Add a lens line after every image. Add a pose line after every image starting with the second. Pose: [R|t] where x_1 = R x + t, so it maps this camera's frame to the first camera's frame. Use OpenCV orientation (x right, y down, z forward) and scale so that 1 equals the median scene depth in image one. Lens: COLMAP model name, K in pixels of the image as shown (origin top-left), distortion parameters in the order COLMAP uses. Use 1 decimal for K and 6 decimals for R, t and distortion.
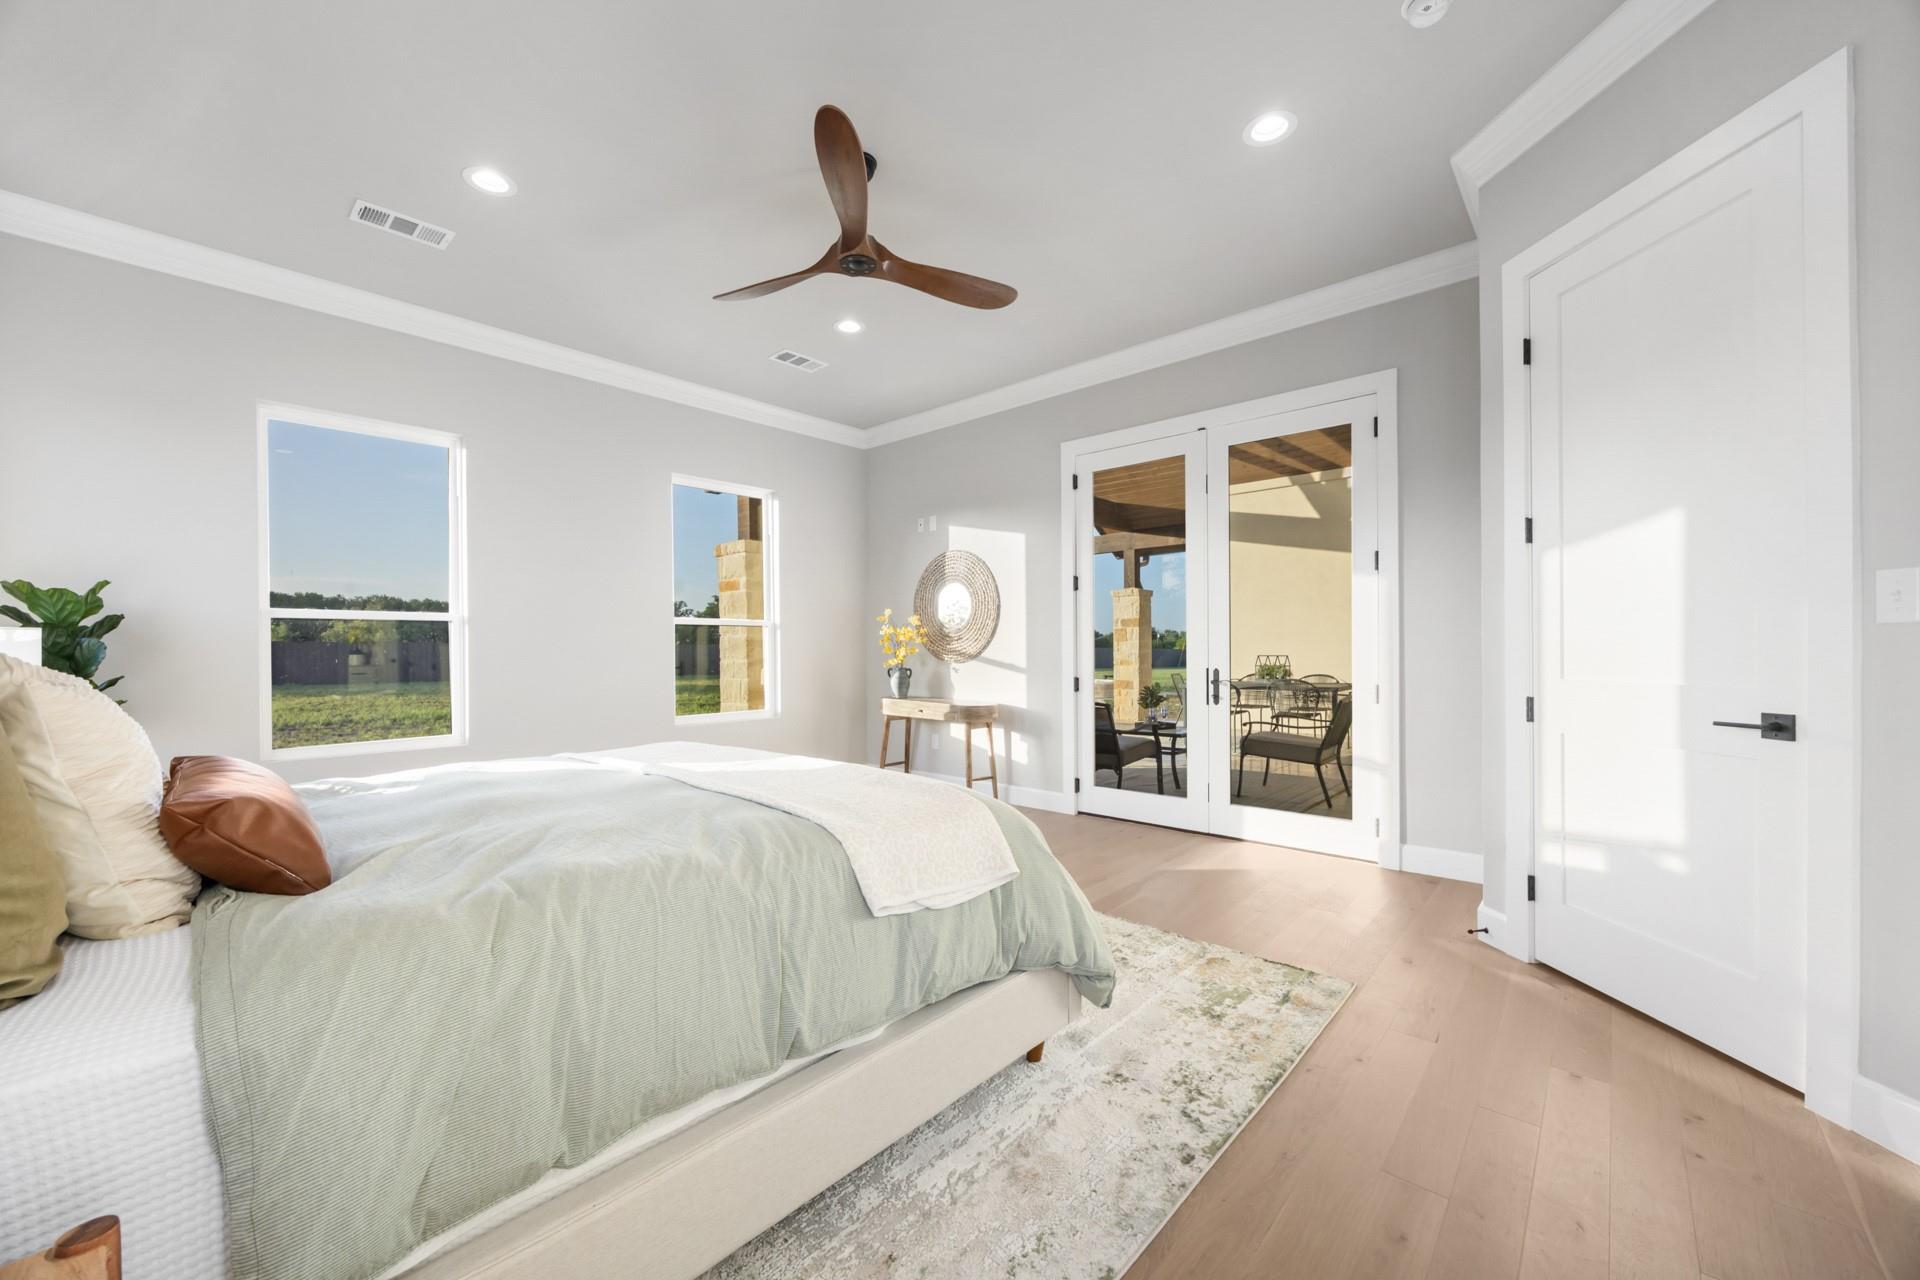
lens RADIAL K [[743.0, 0, 962.9], [0, 743.0, 658.7], [0, 0, 1]] dist [-0.000743, -0.000336]
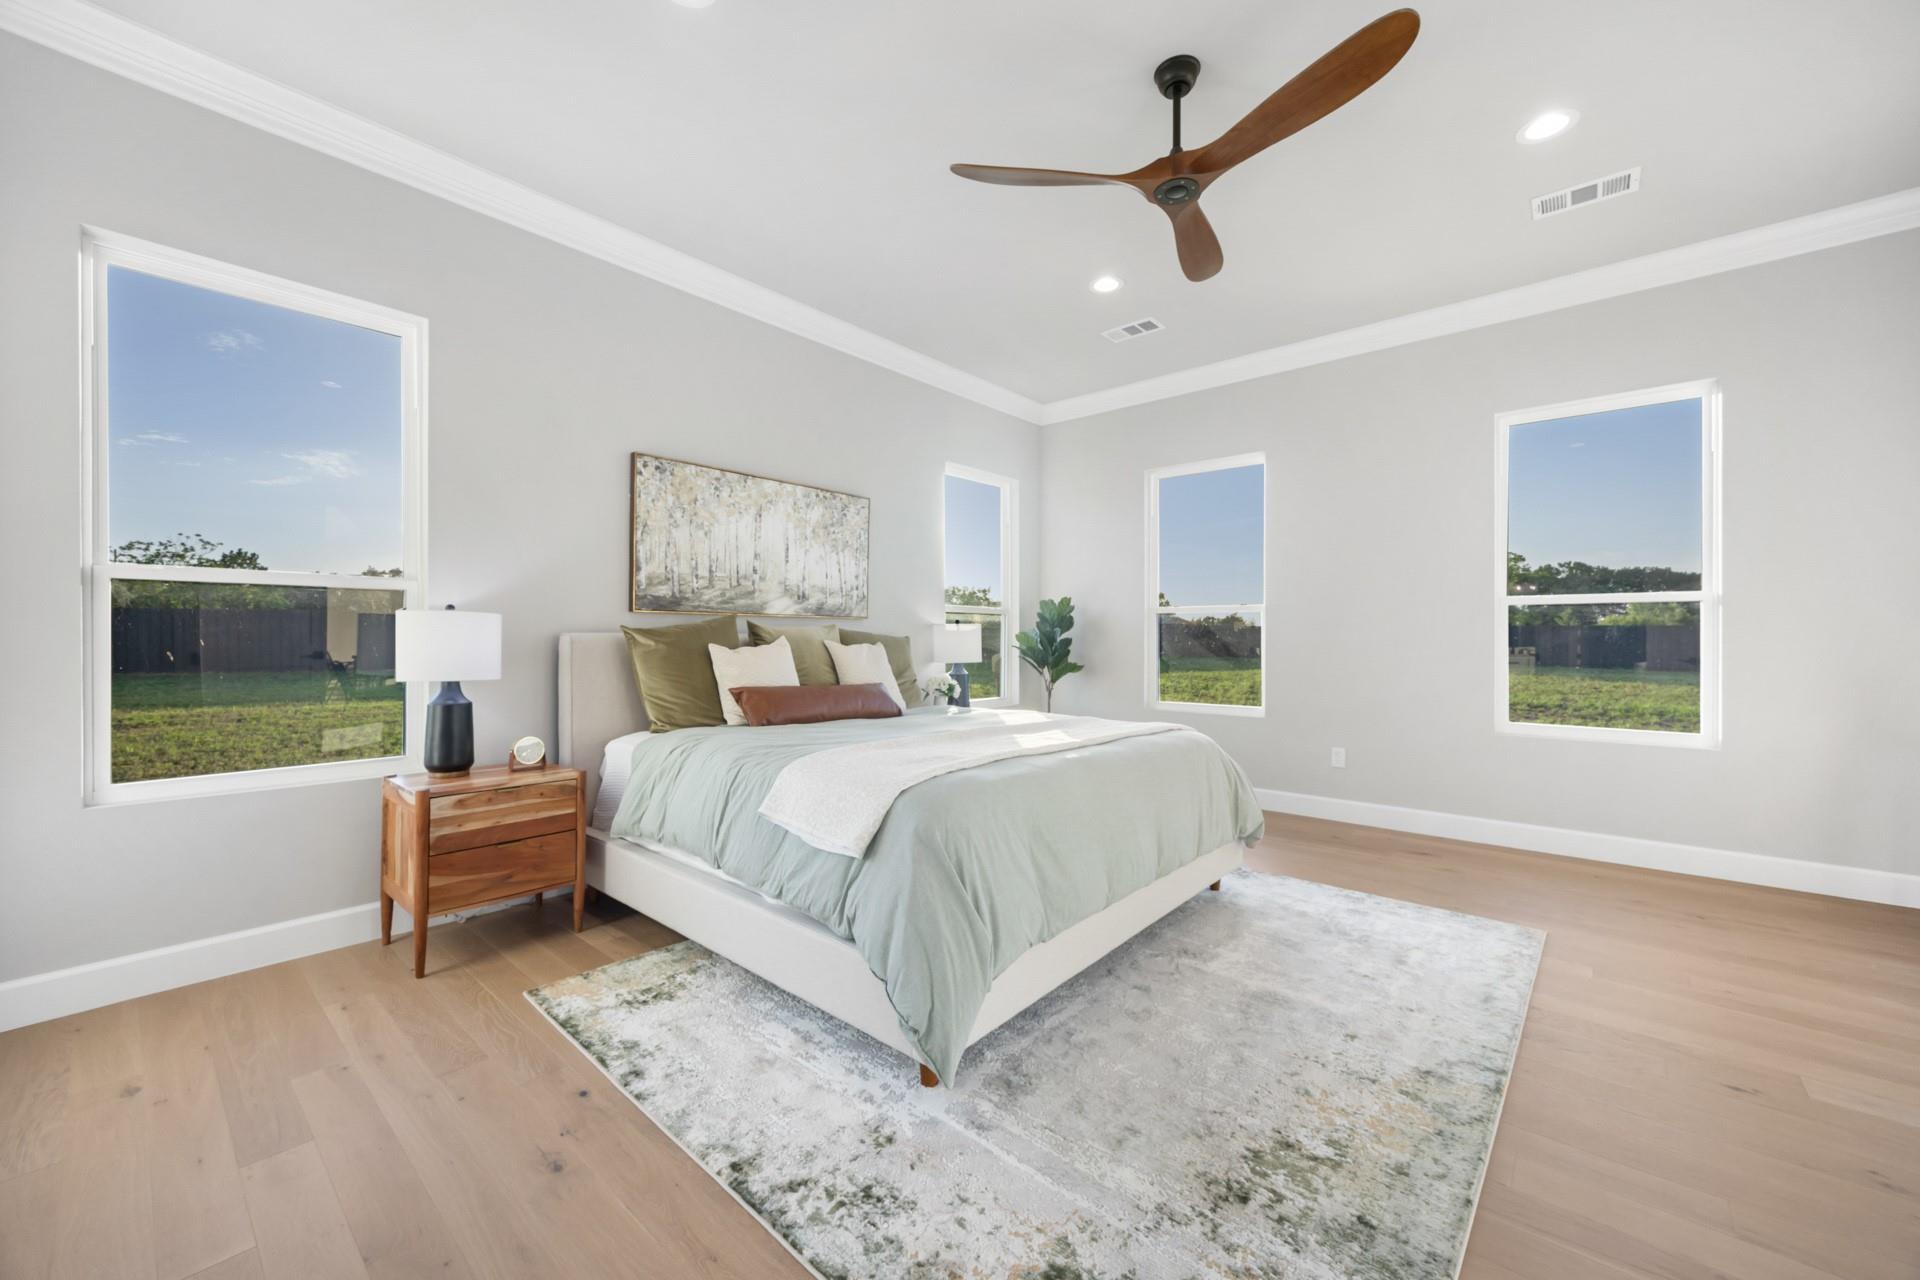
lens RADIAL K [[721.6, 0, 950.5], [0, 721.6, 636.0], [0, 0, 1]] dist [-0.000880, -0.000193]
pose [[0.000935, 0.003870, -0.999992, 0.188181], [-0.010954, 0.999933, 0.003860, -0.005967], [0.999940, 0.010950, 0.000977, 0.190502]]
